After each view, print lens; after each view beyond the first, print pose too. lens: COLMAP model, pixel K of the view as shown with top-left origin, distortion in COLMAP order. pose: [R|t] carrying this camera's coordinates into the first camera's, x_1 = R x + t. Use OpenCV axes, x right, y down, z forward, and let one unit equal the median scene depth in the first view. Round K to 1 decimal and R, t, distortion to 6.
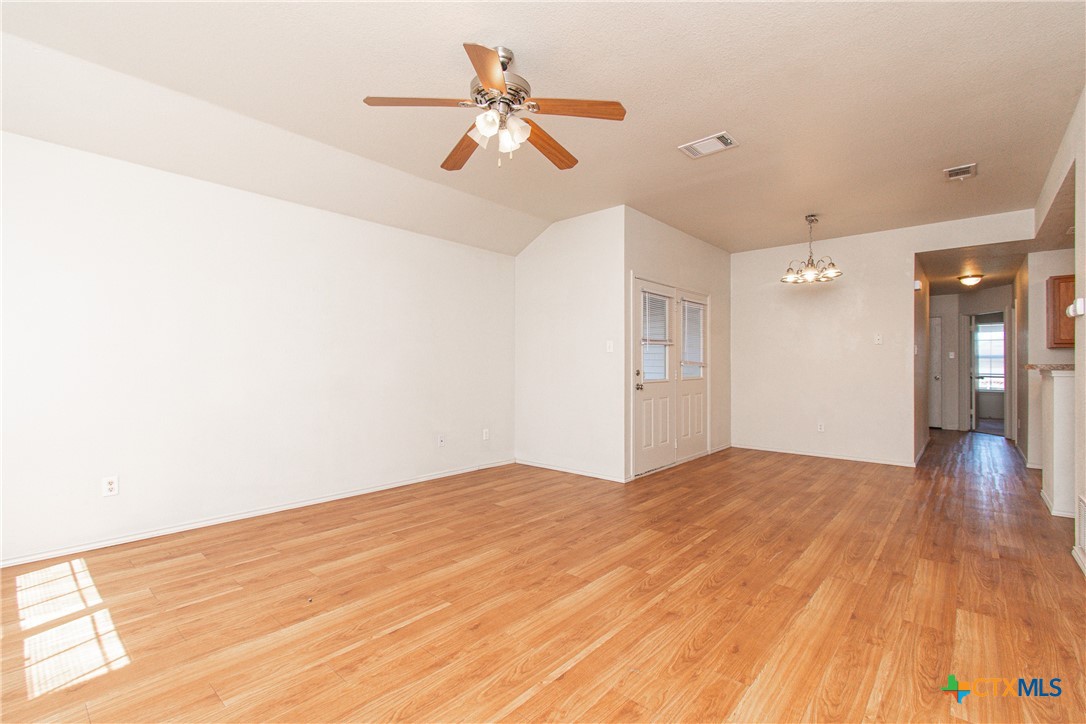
lens RADIAL K [[480.1, 0, 544.5], [0, 480.1, 363.1], [0, 0, 1]] dist [0.003101, -0.002101]
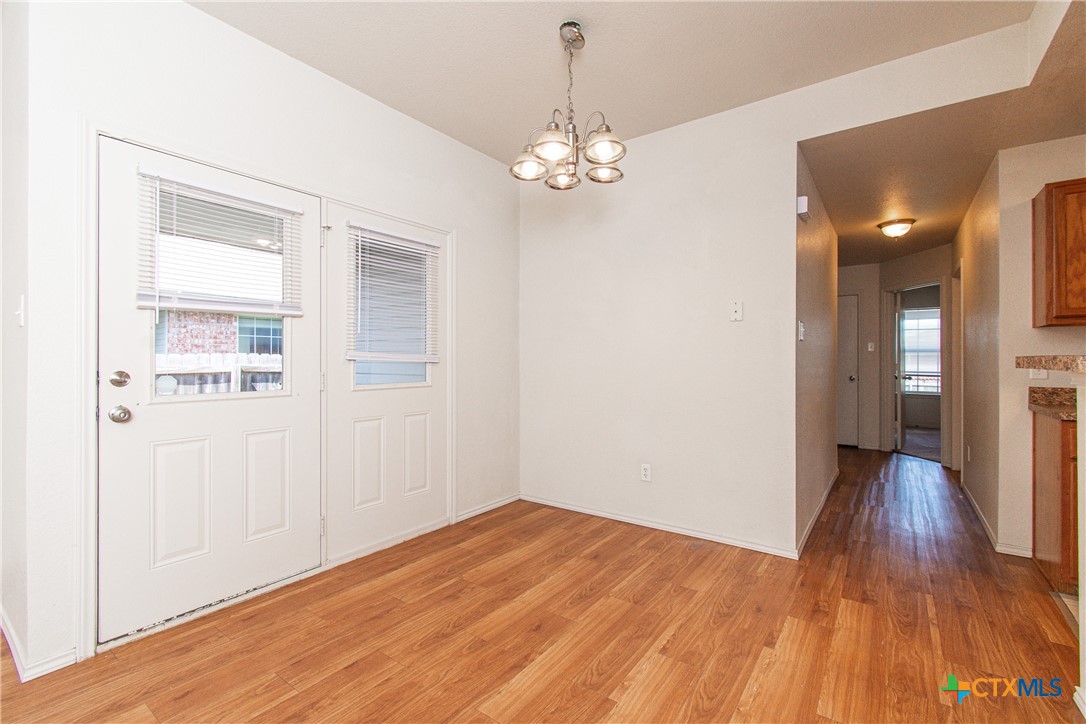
lens RADIAL K [[480.1, 0, 542.9], [0, 480.1, 367.4], [0, 0, 1]] dist [0.003101, -0.002101]
pose [[0.995529, -0.007036, 0.094190, 0.034718], [0.006289, 0.999946, 0.008227, 0.000616], [-0.094243, -0.007598, 0.995520, 0.039469]]
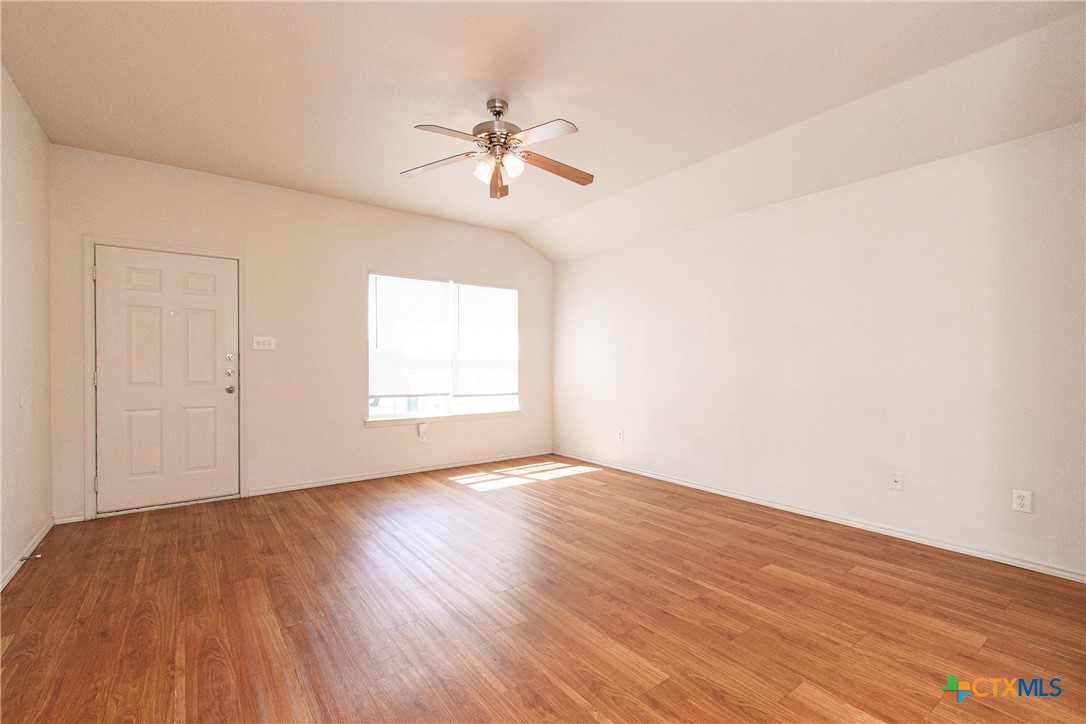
lens RADIAL K [[480.1, 0, 549.6], [0, 480.1, 367.3], [0, 0, 1]] dist [0.003101, -0.002101]
pose [[-0.190010, 0.002643, -0.981779, 1.139559], [0.003987, 0.999990, 0.001920, 0.008360], [0.981774, -0.003550, -0.190018, 1.455882]]
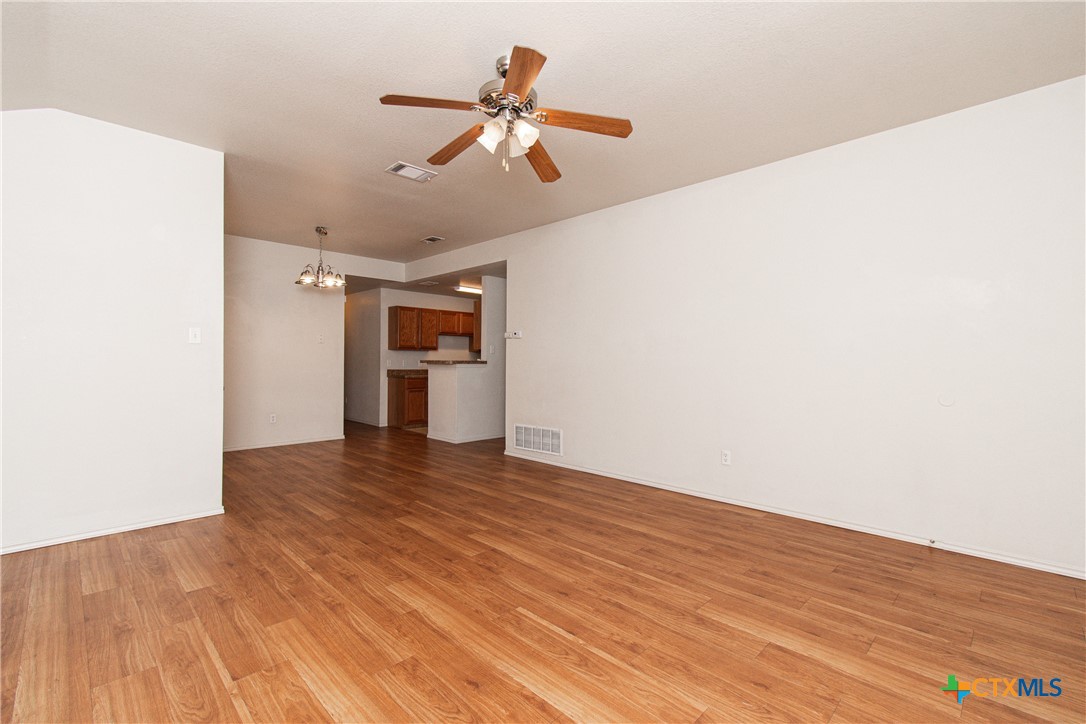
lens RADIAL K [[480.1, 0, 542.8], [0, 480.1, 356.0], [0, 0, 1]] dist [0.003101, -0.002101]
pose [[0.064950, 0.008525, 0.997852, -1.210338], [-0.010013, 0.999919, -0.007890, -0.006167], [-0.997838, -0.009479, 0.065030, 0.918323]]
